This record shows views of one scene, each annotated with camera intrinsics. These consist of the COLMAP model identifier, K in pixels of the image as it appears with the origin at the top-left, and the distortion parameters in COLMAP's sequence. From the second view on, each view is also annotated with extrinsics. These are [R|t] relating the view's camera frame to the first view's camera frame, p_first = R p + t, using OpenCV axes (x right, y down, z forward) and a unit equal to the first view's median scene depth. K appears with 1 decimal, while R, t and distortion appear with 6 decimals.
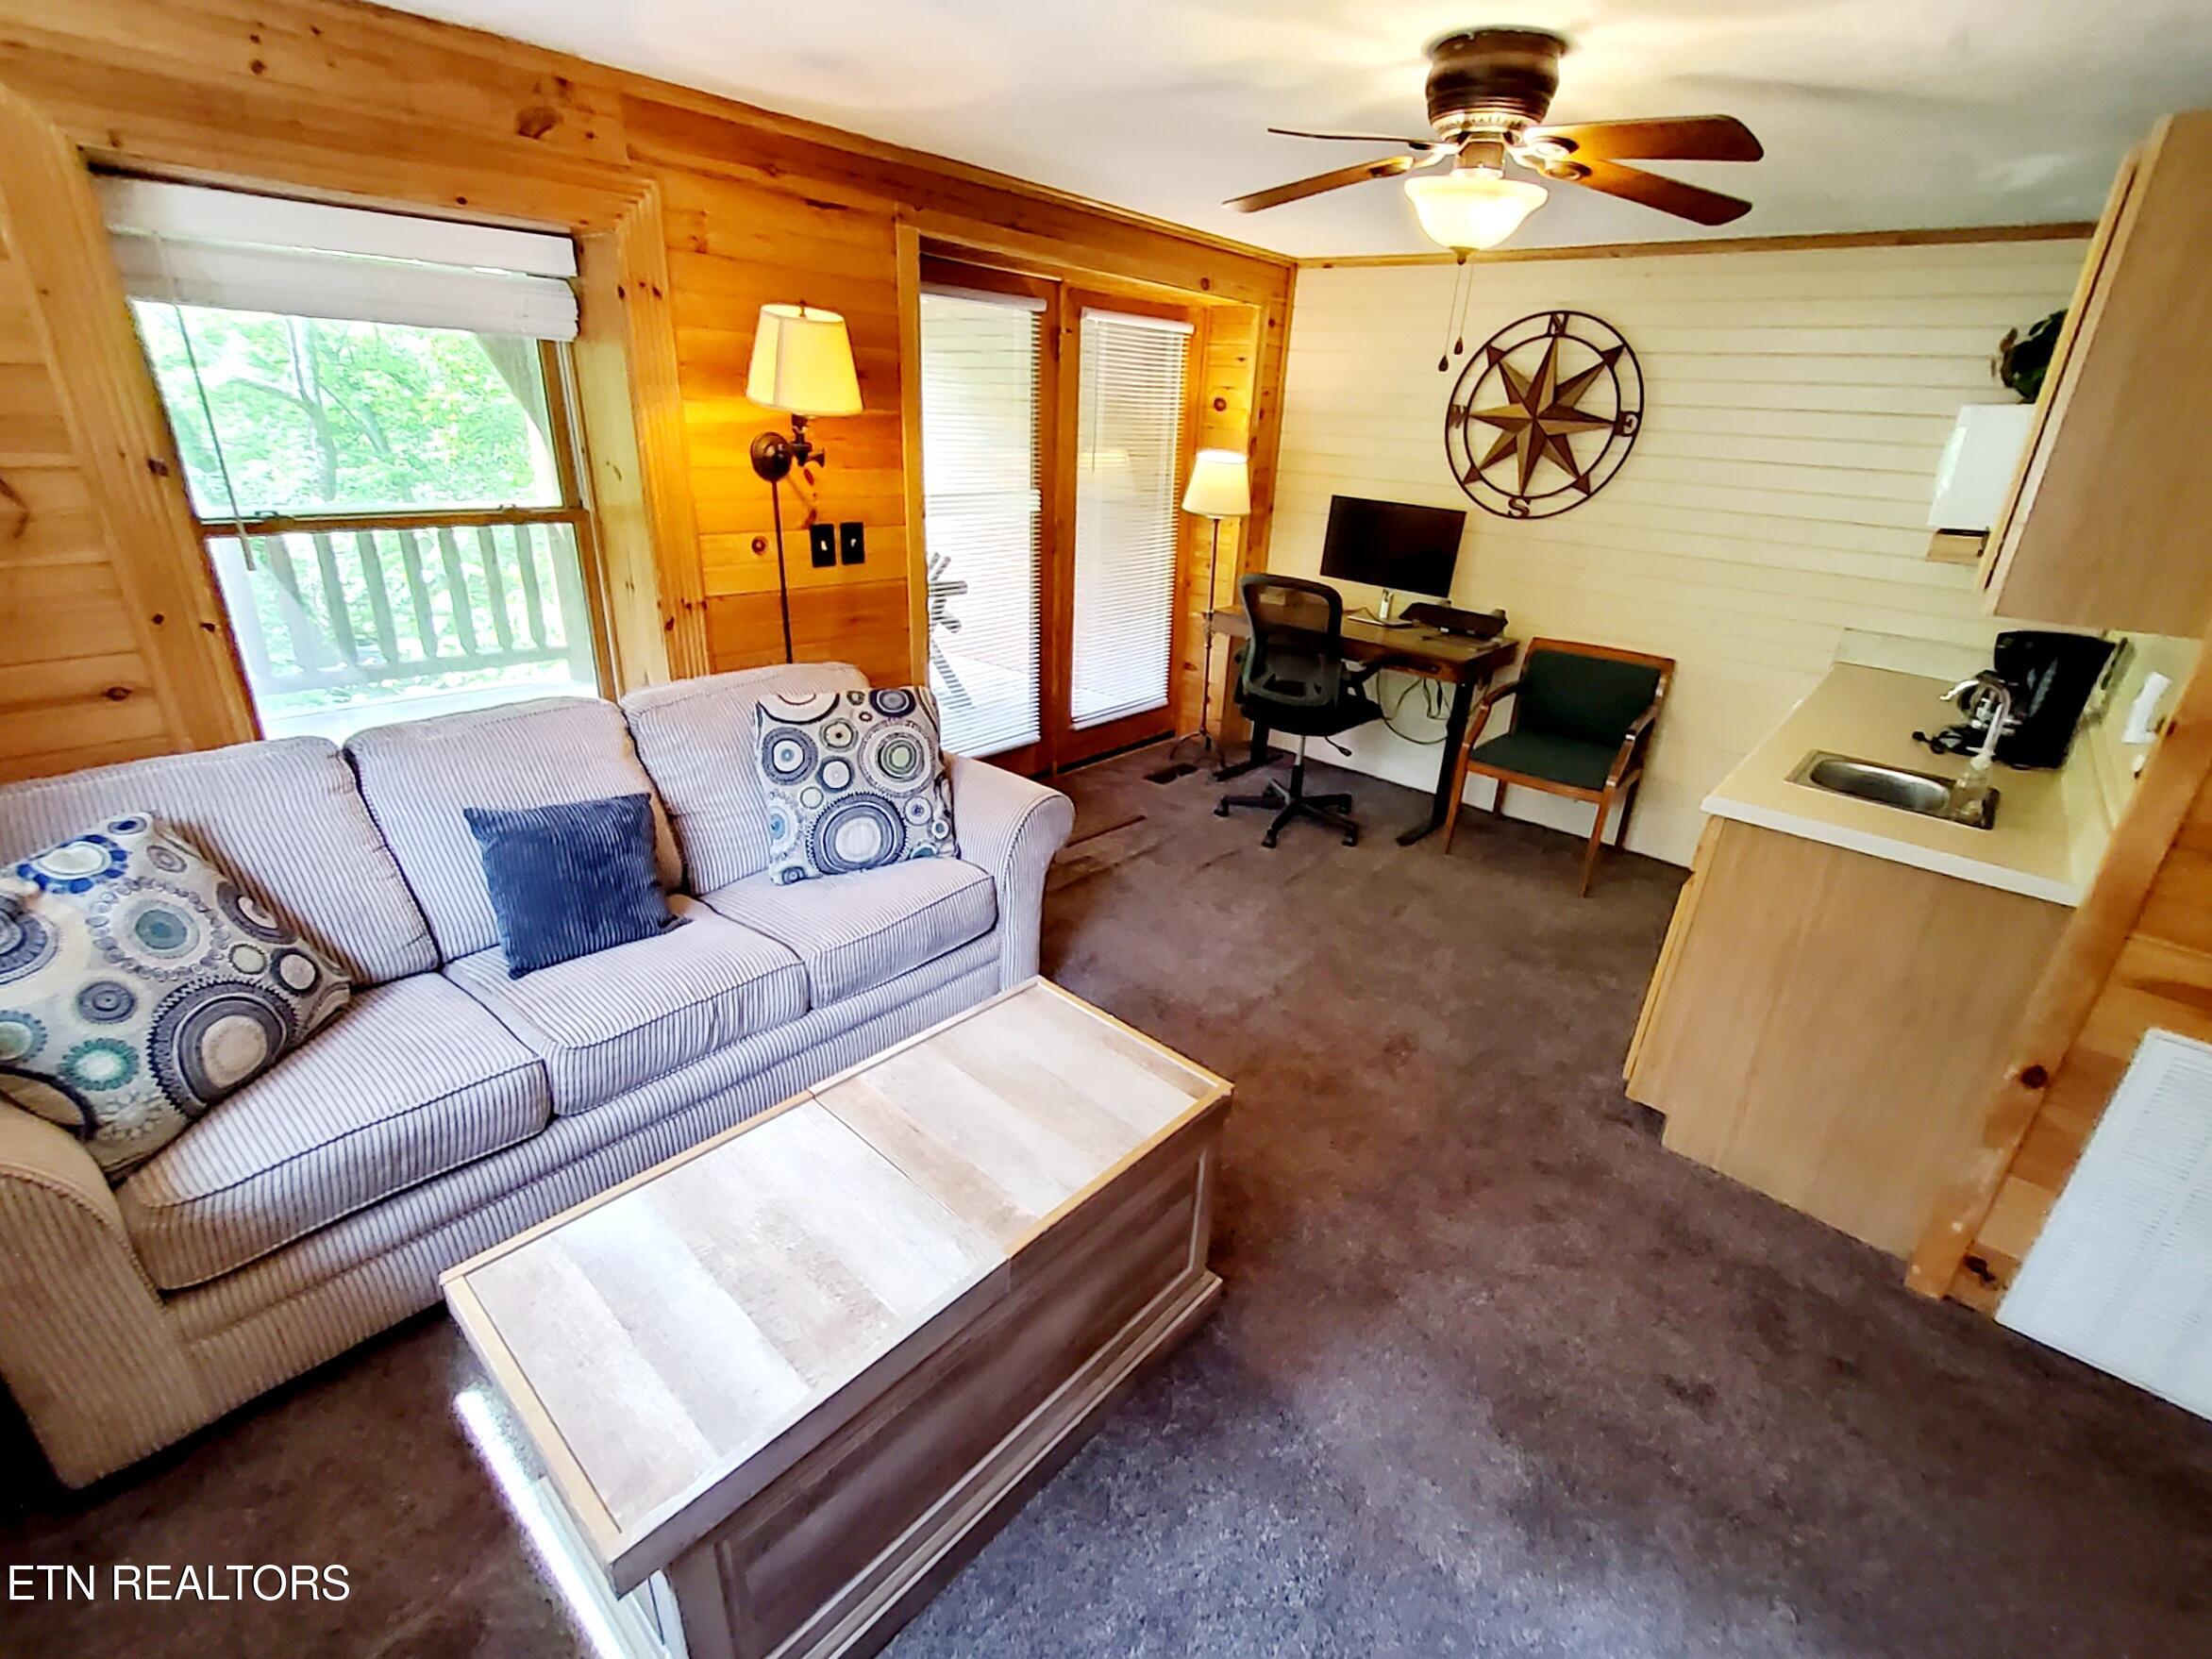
lens RADIAL K [[966.6, 0, 1132.9], [0, 966.6, 843.5], [0, 0, 1]] dist [-0.000704, -0.015893]
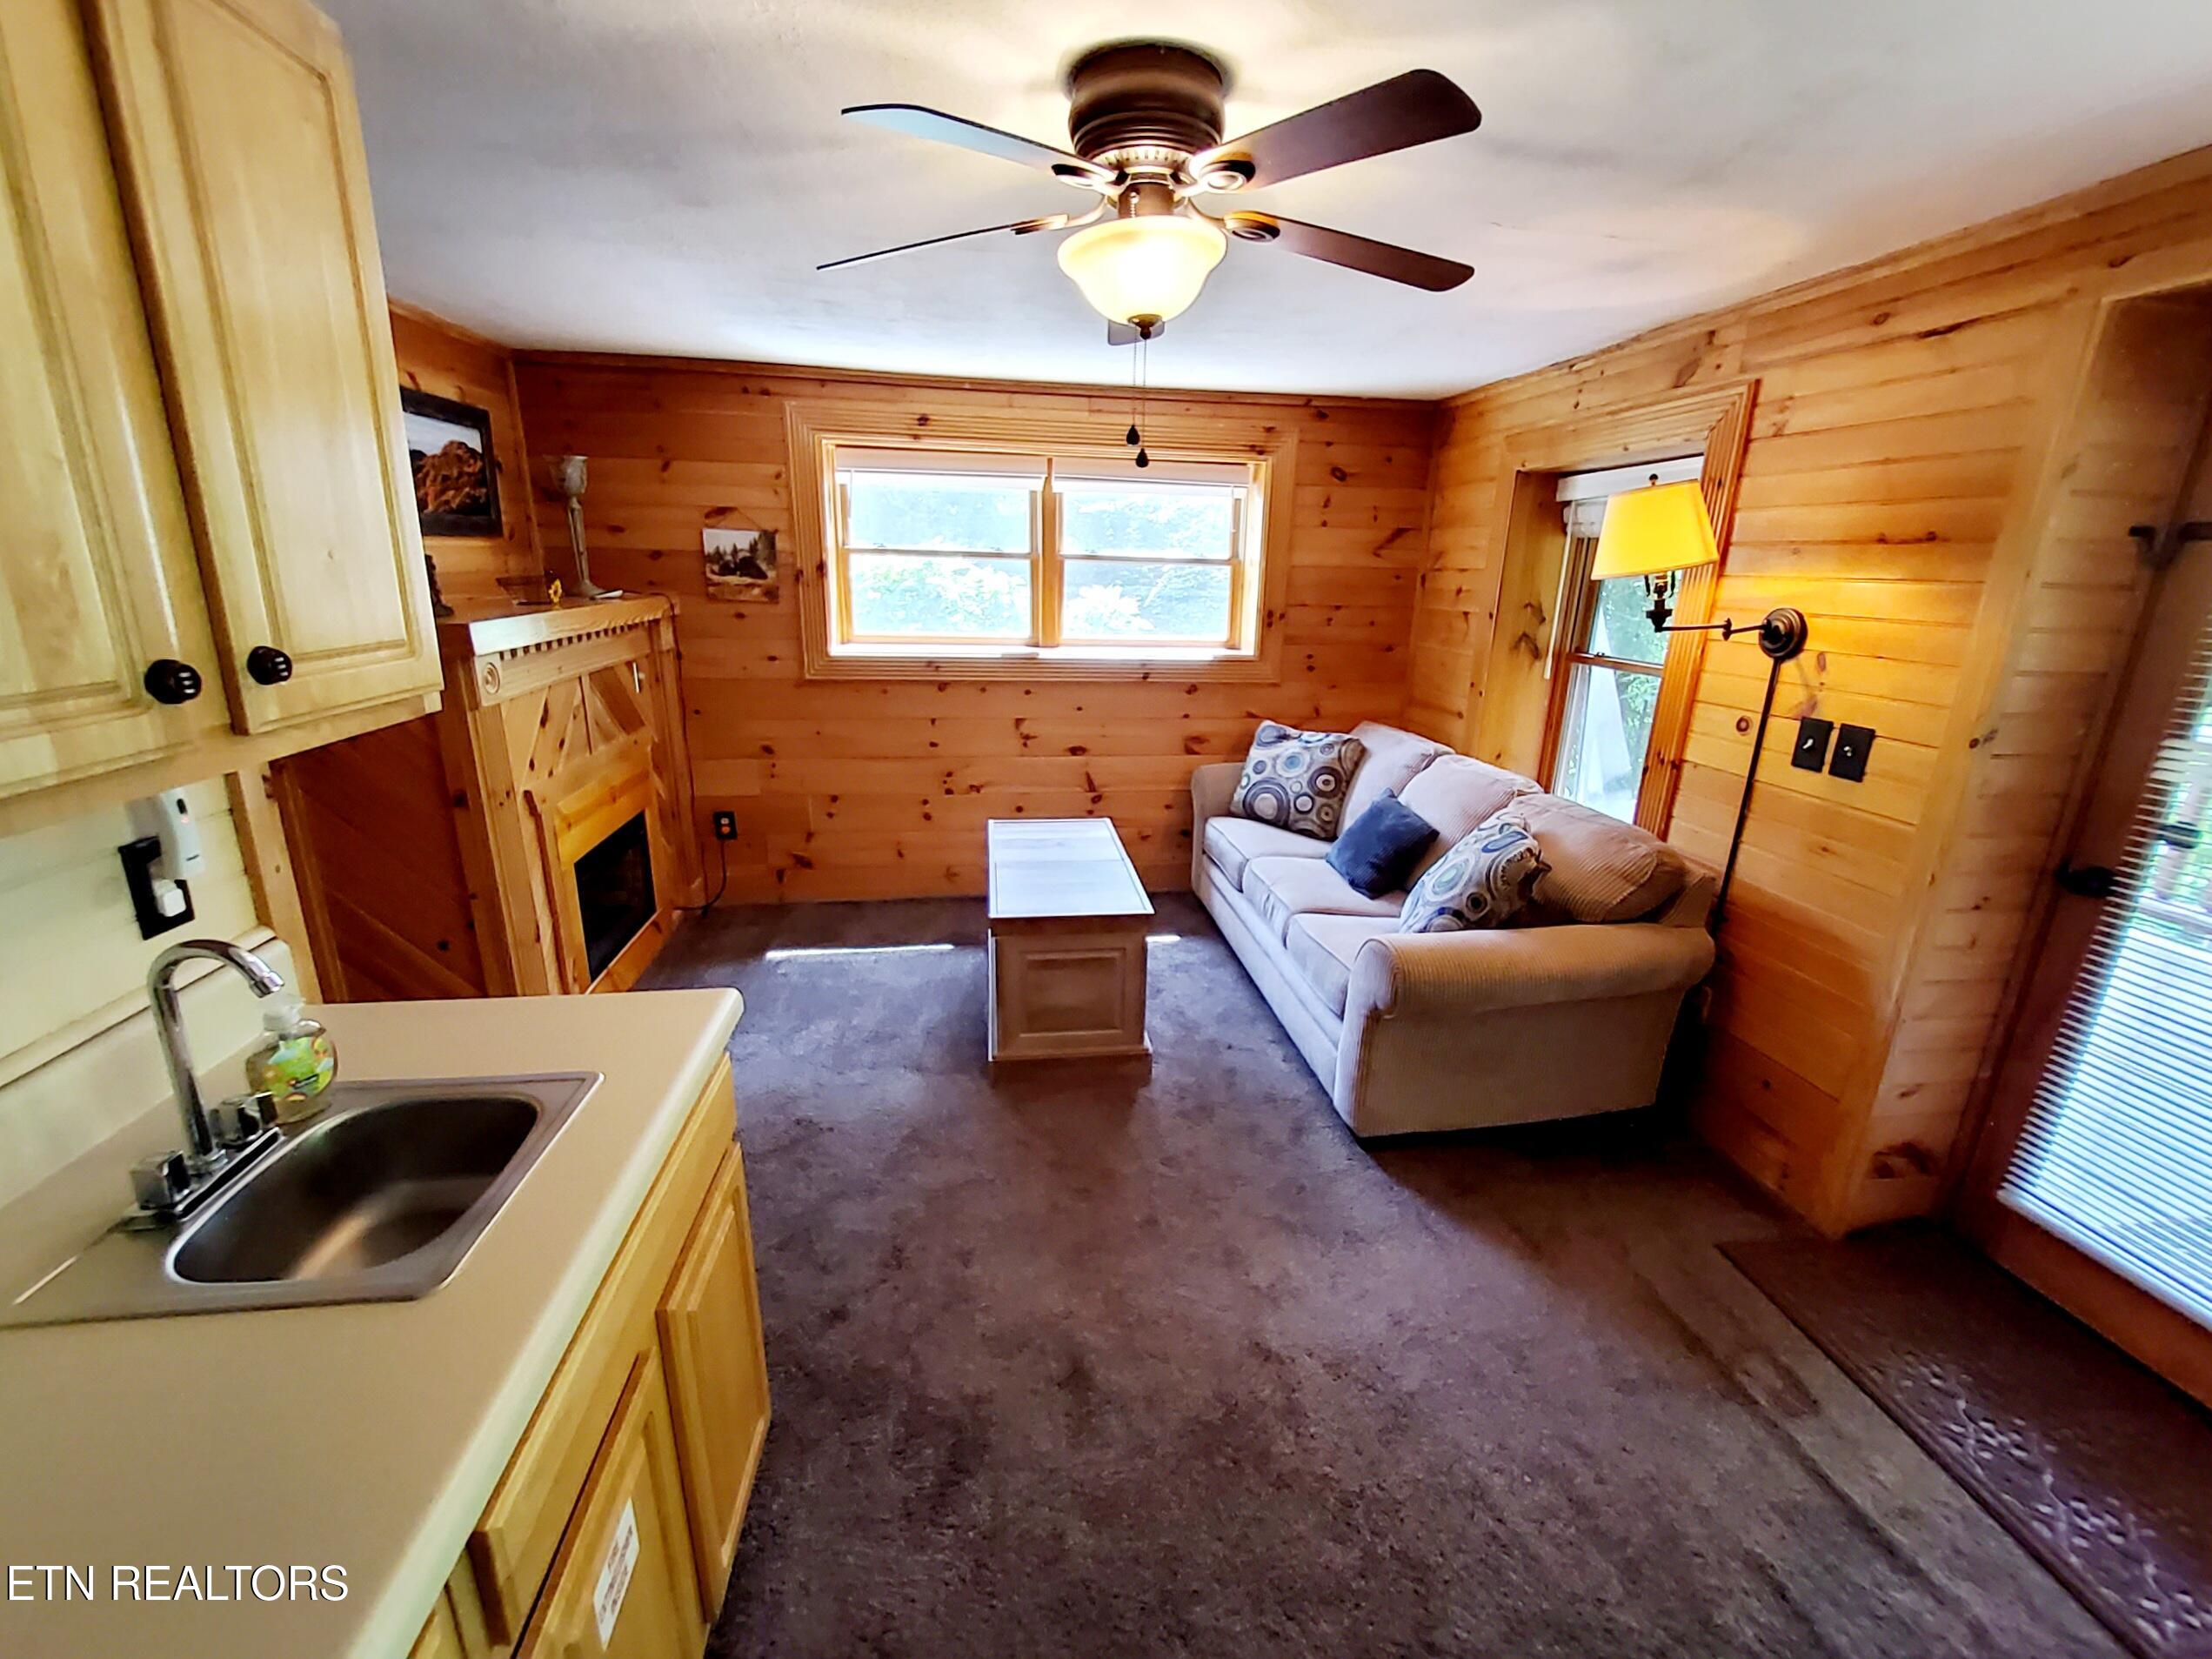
lens RADIAL K [[899.7, 0, 1108.6], [0, 899.7, 831.8], [0, 0, 1]] dist [0.002594, -0.005396]
pose [[-0.662245, 0.140381, -0.736020, 0.617119], [-0.358501, 0.803199, 0.475761, -0.390476], [0.657958, 0.578934, -0.481588, 1.001641]]
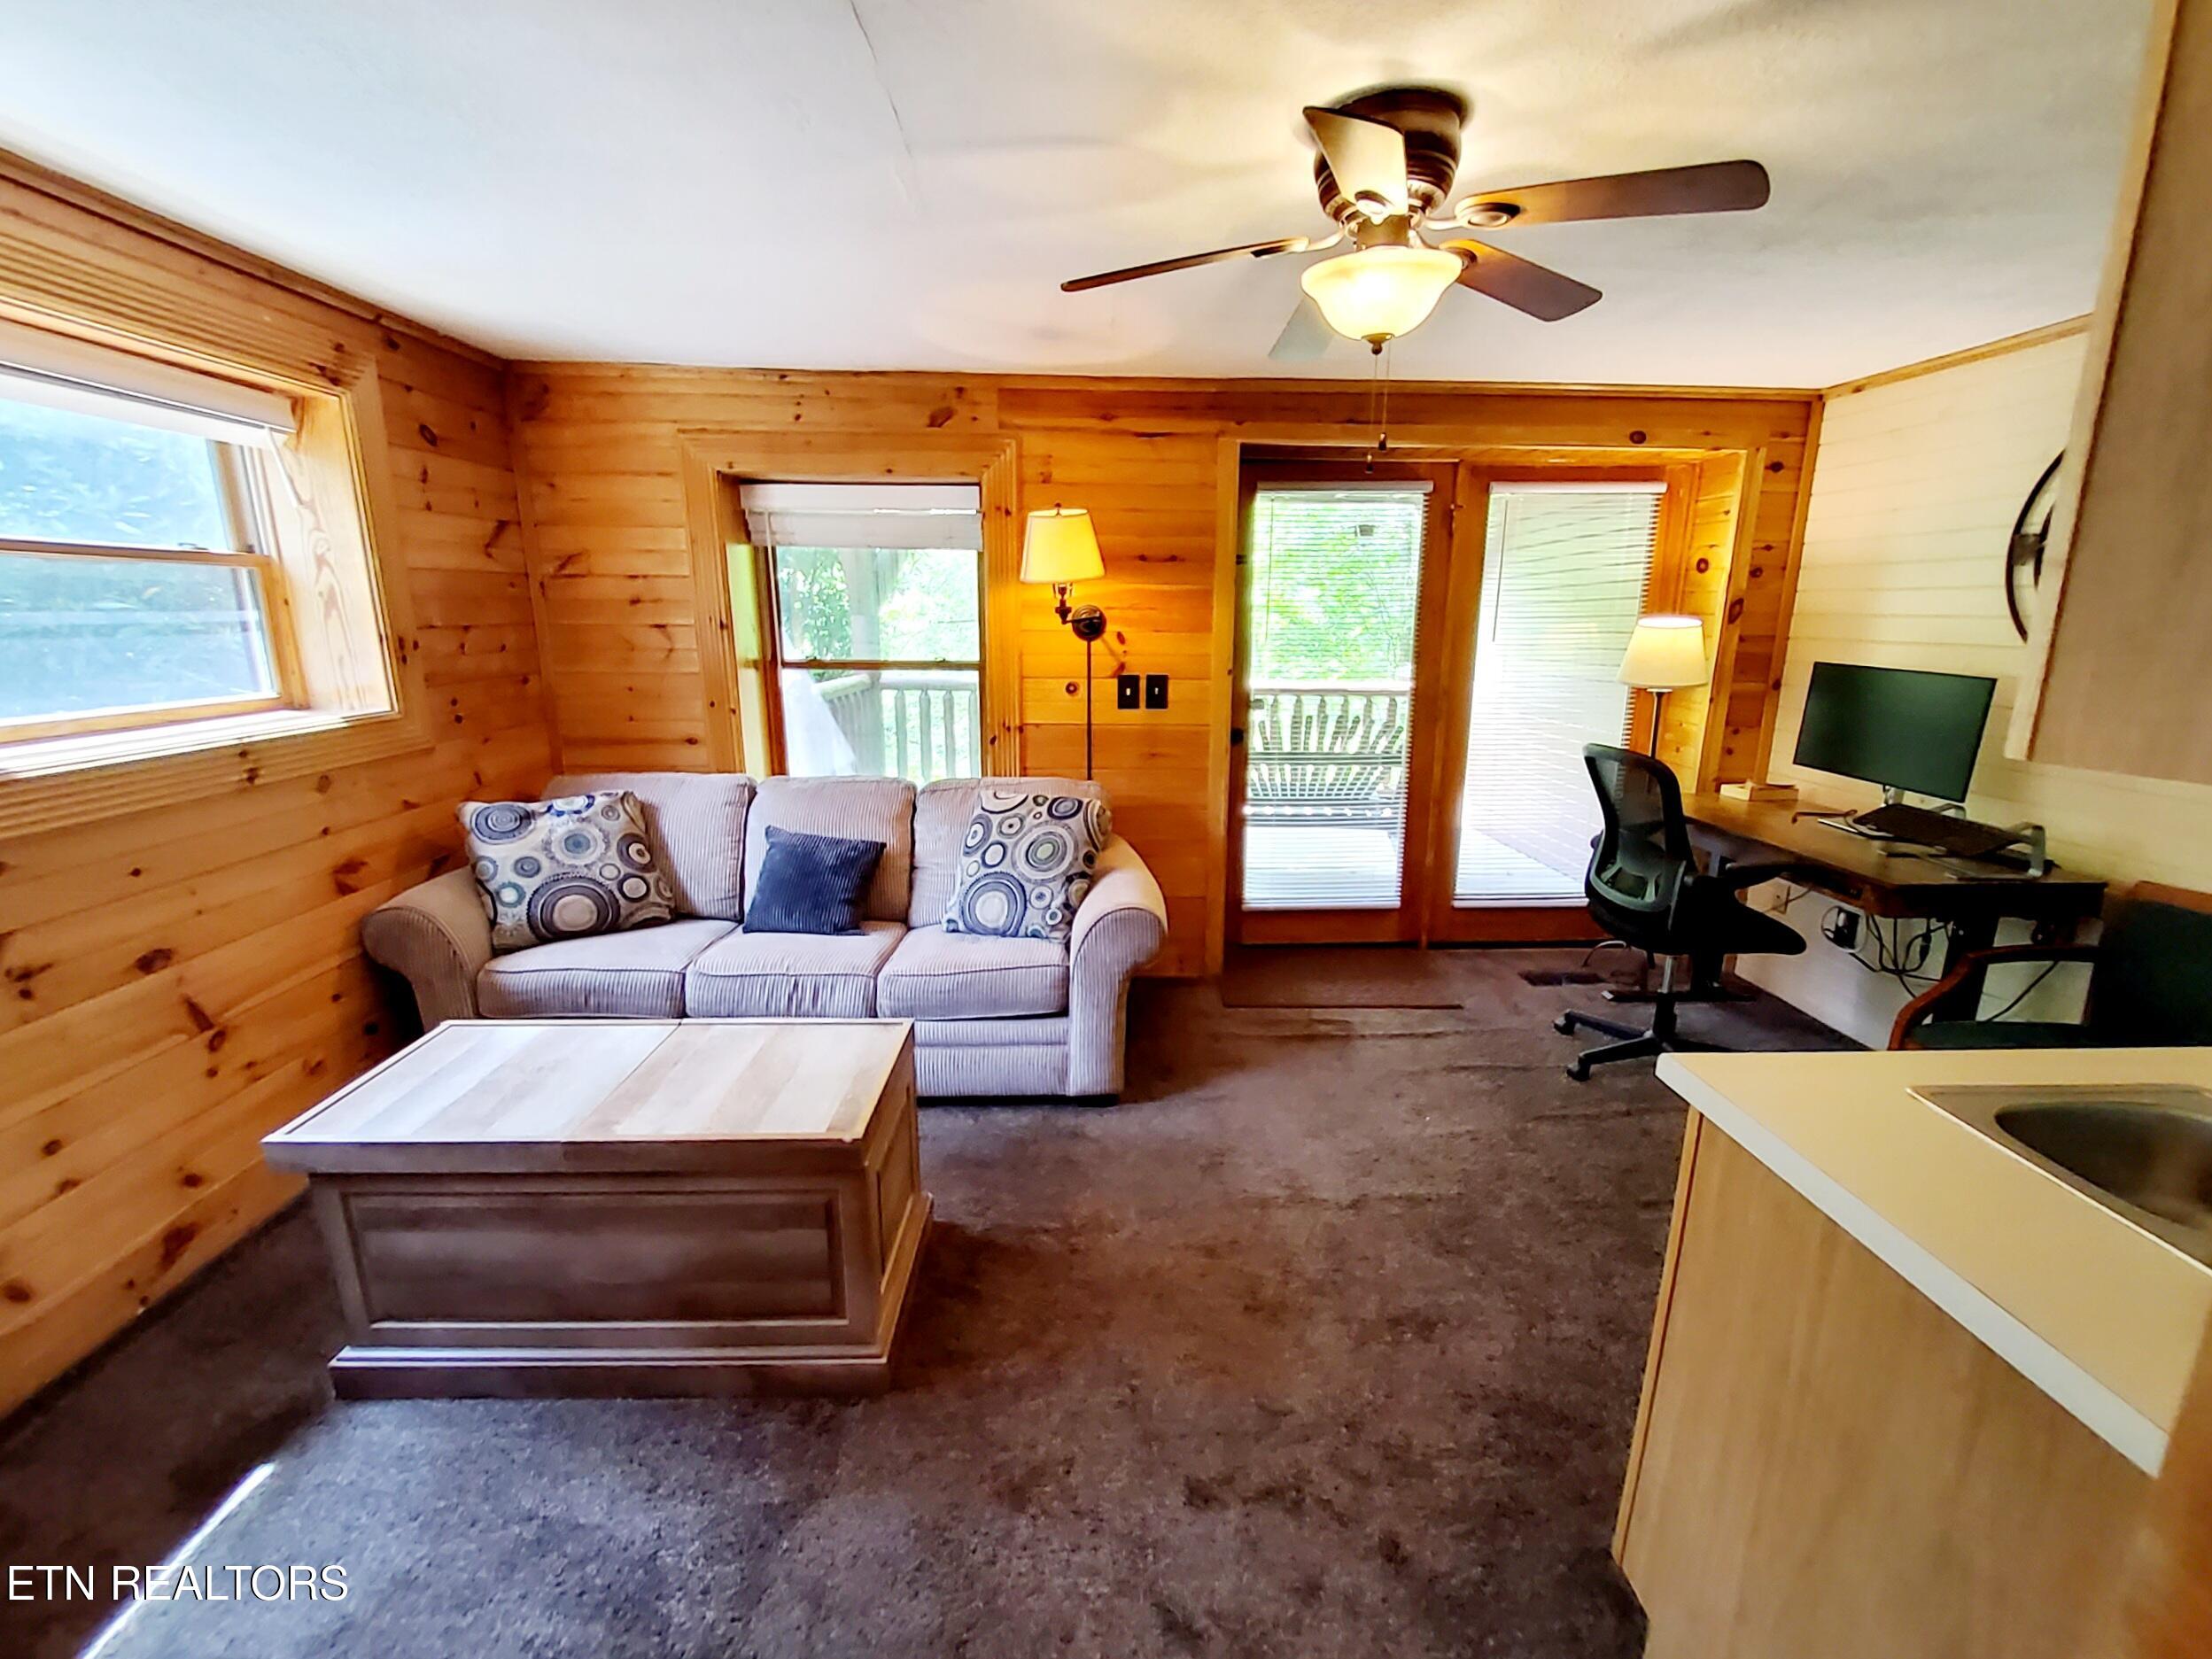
lens RADIAL K [[928.8, 0, 1120.1], [0, 928.8, 831.4], [0, 0, 1]] dist [0.001767, -0.013015]
pose [[0.679712, 0.118540, -0.723837, 0.536130], [-0.268217, 0.958676, -0.094869, -0.024264], [0.682679, 0.258629, 0.683418, 0.230585]]
